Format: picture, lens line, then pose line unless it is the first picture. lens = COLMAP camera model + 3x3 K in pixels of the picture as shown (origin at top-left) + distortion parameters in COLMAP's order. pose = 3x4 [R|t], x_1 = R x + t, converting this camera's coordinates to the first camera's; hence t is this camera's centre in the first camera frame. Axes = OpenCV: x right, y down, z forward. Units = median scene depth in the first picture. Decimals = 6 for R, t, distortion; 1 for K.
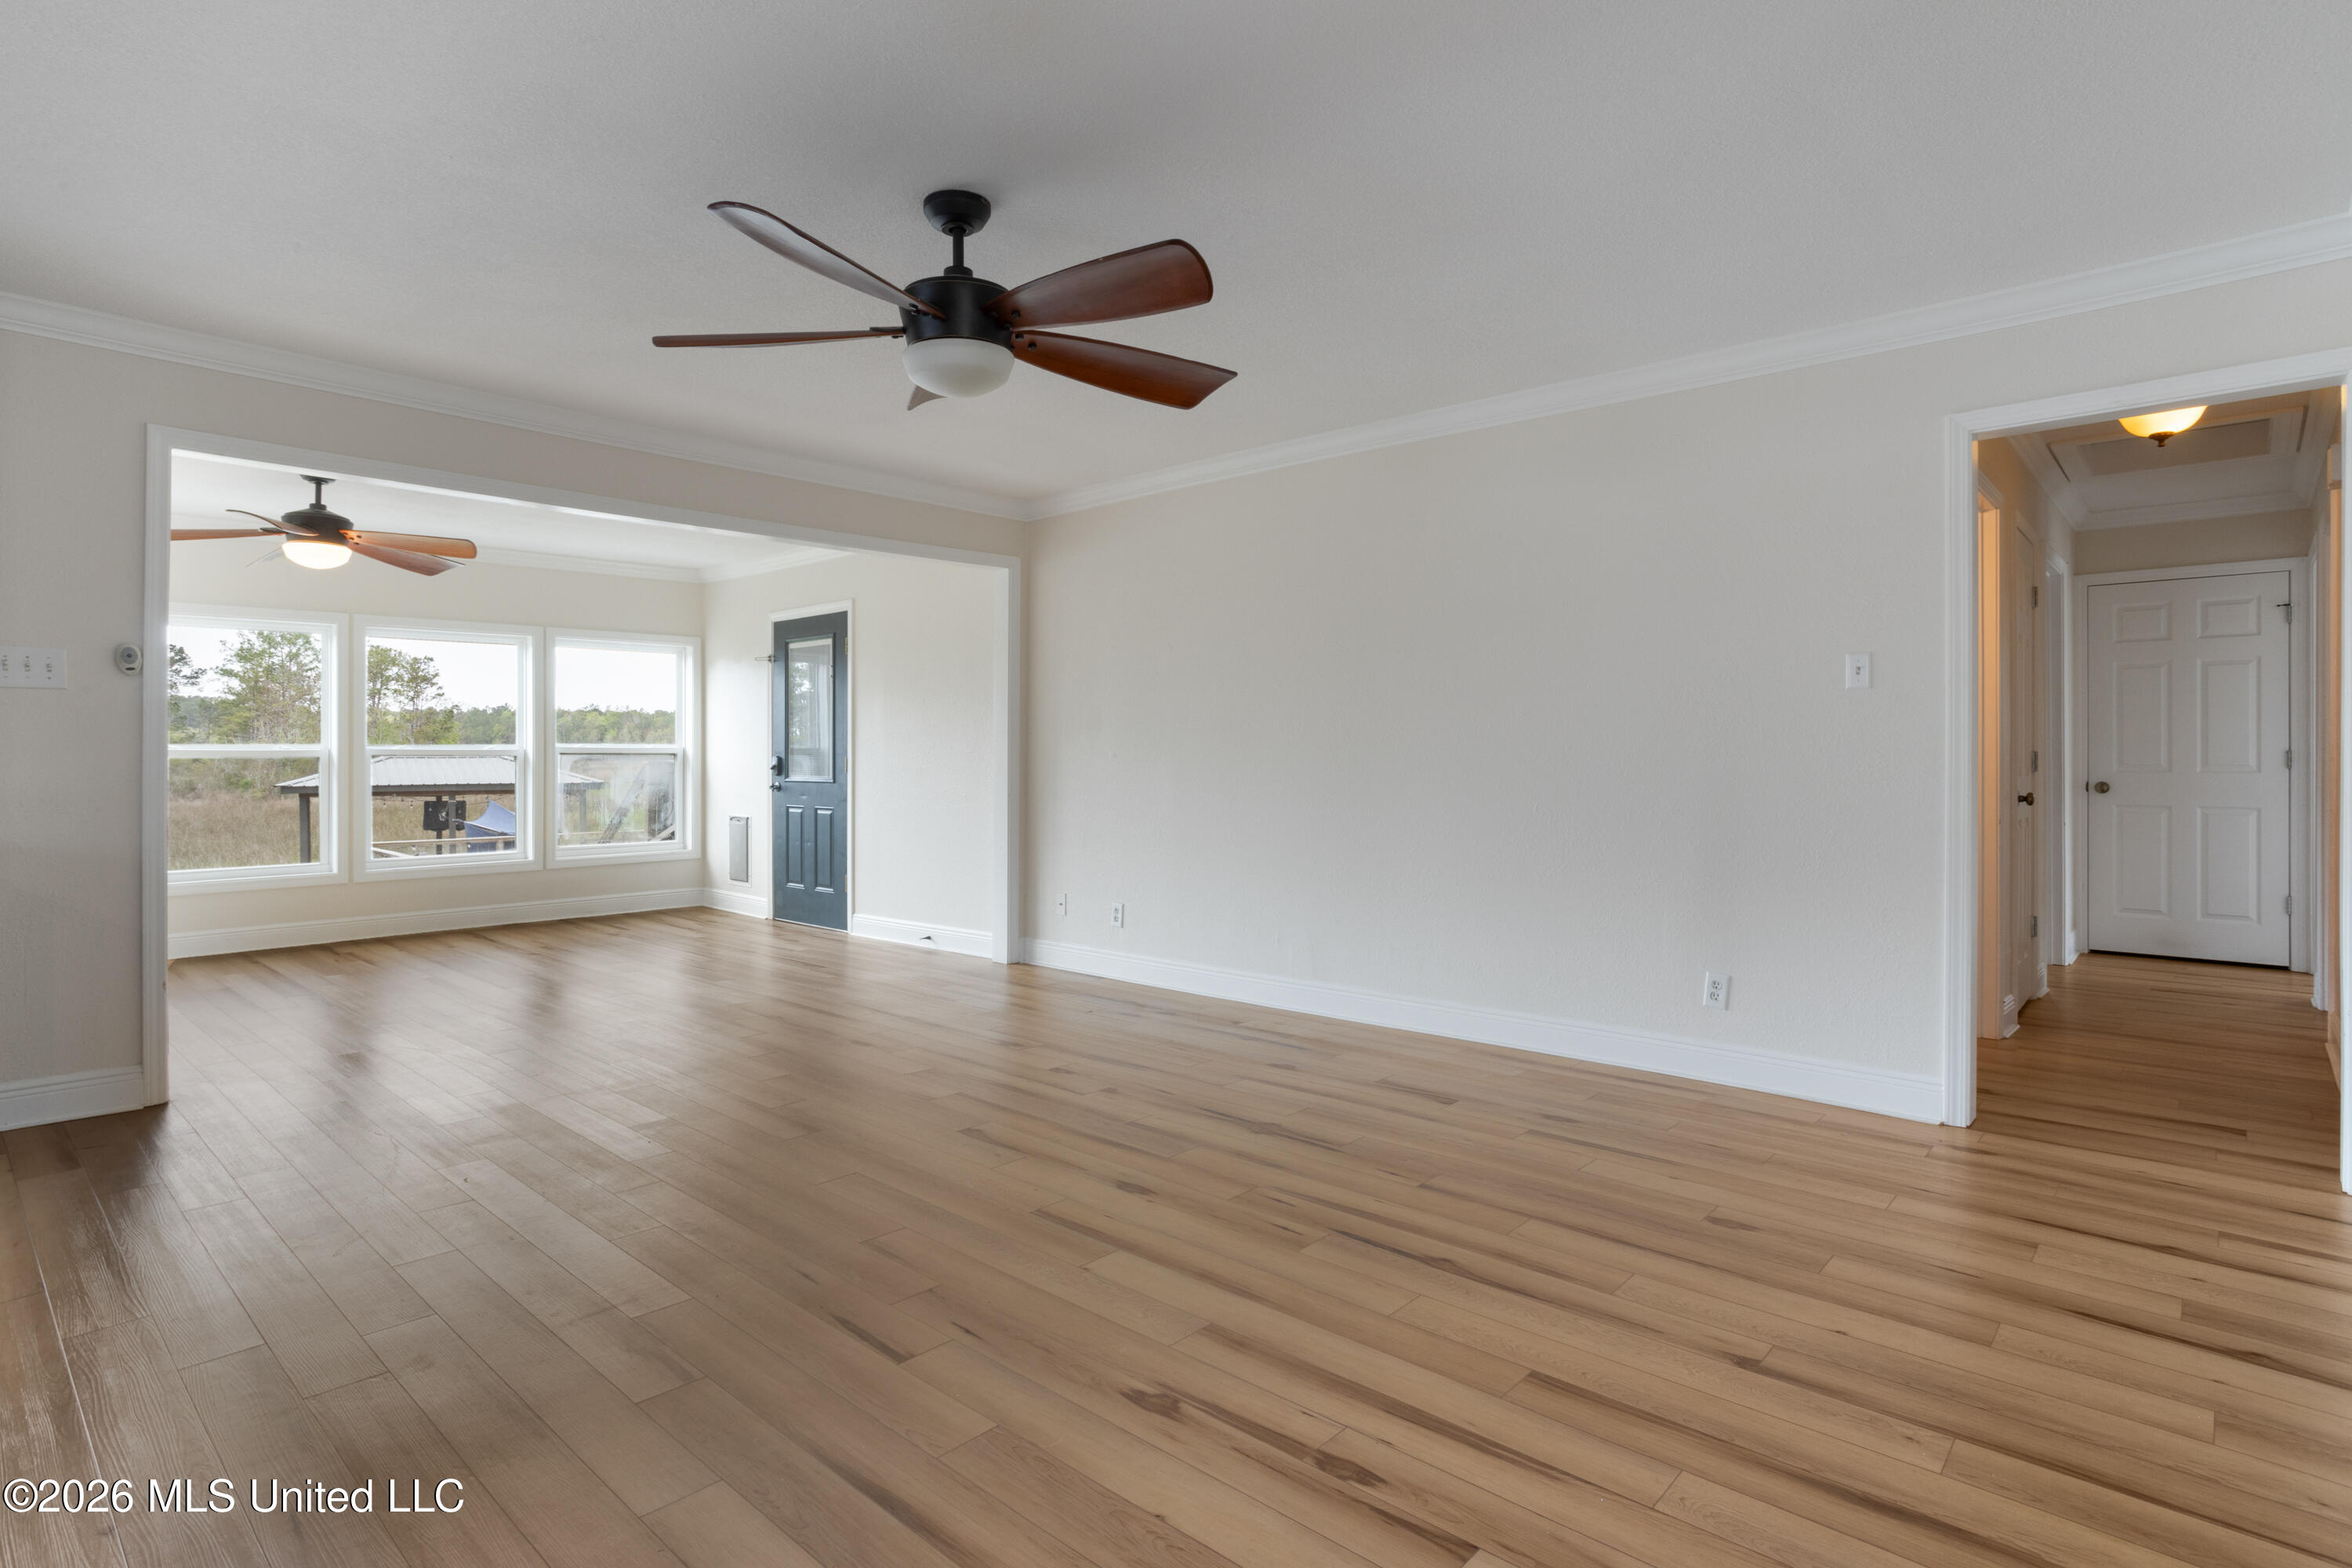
lens RADIAL K [[1174.4, 0, 1169.1], [0, 1174.4, 742.8], [0, 0, 1]] dist [-0.065608, 0.033257]
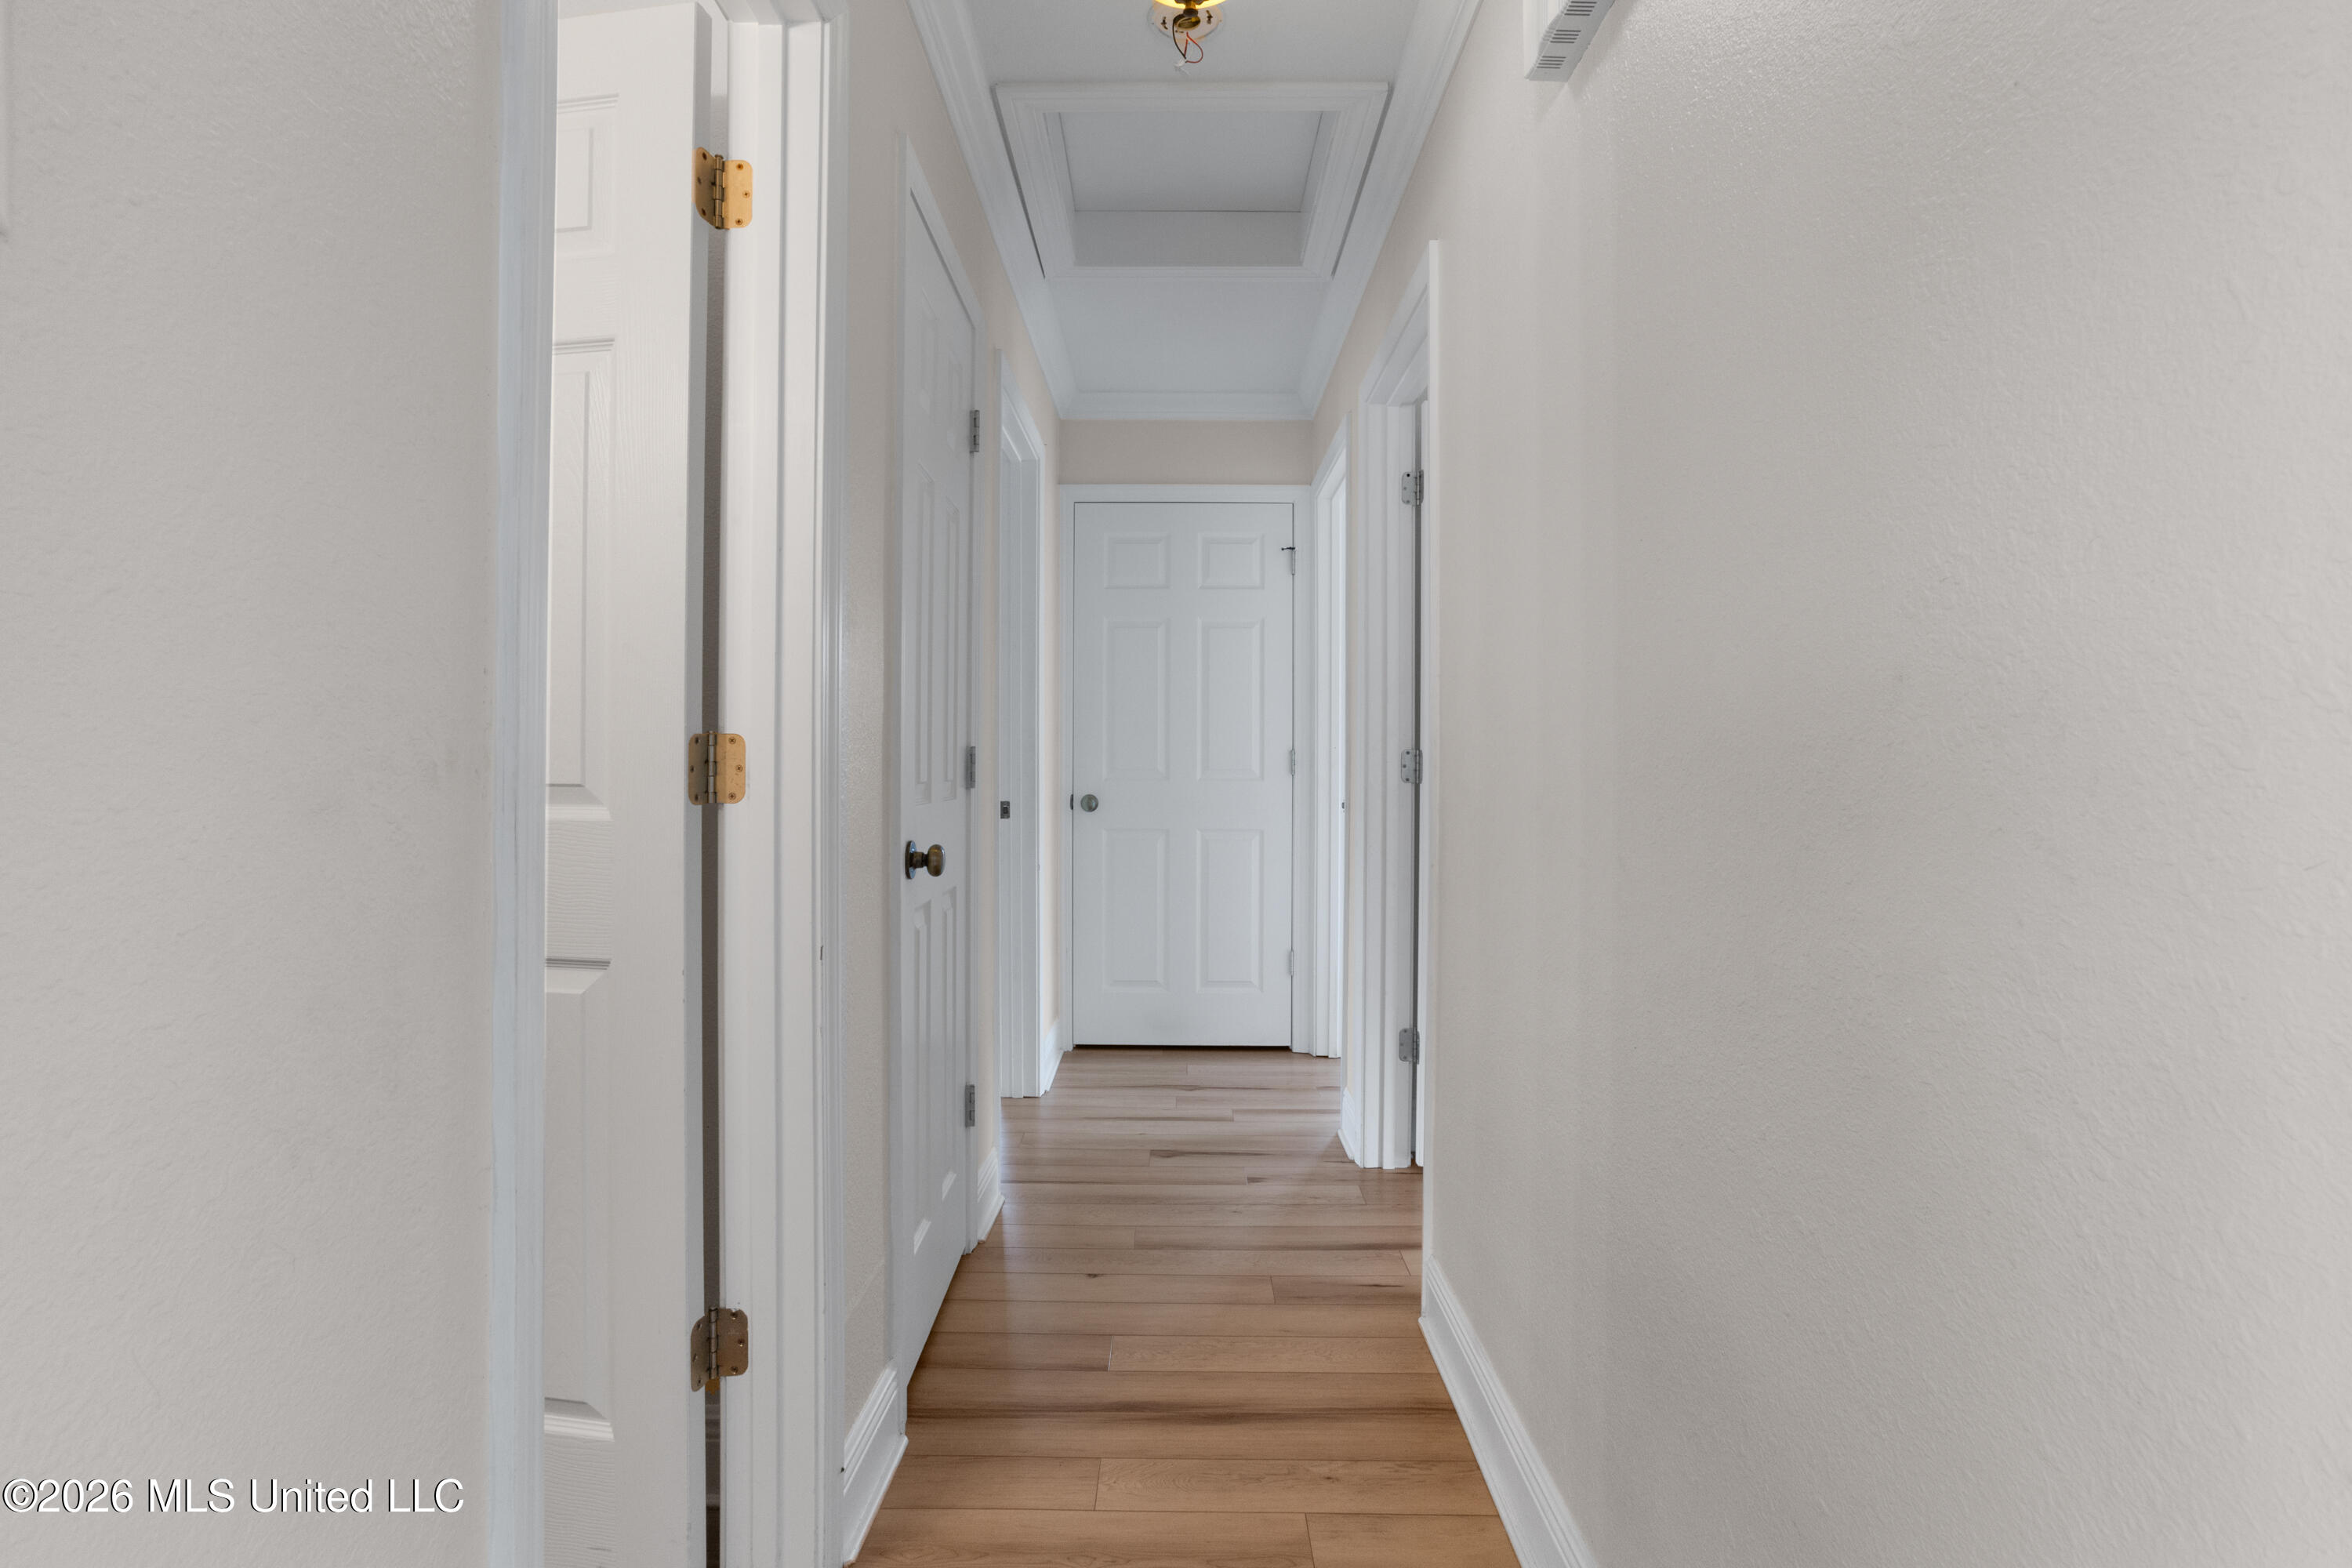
lens RADIAL K [[1130.7, 0, 1164.2], [0, 1130.7, 770.6], [0, 0, 1]] dist [-0.056683, 0.034390]
pose [[0.737132, -0.008910, 0.675690, 0.428076], [-0.005299, 0.999806, 0.018965, 0.006880], [-0.675728, -0.017561, 0.736942, 0.511989]]
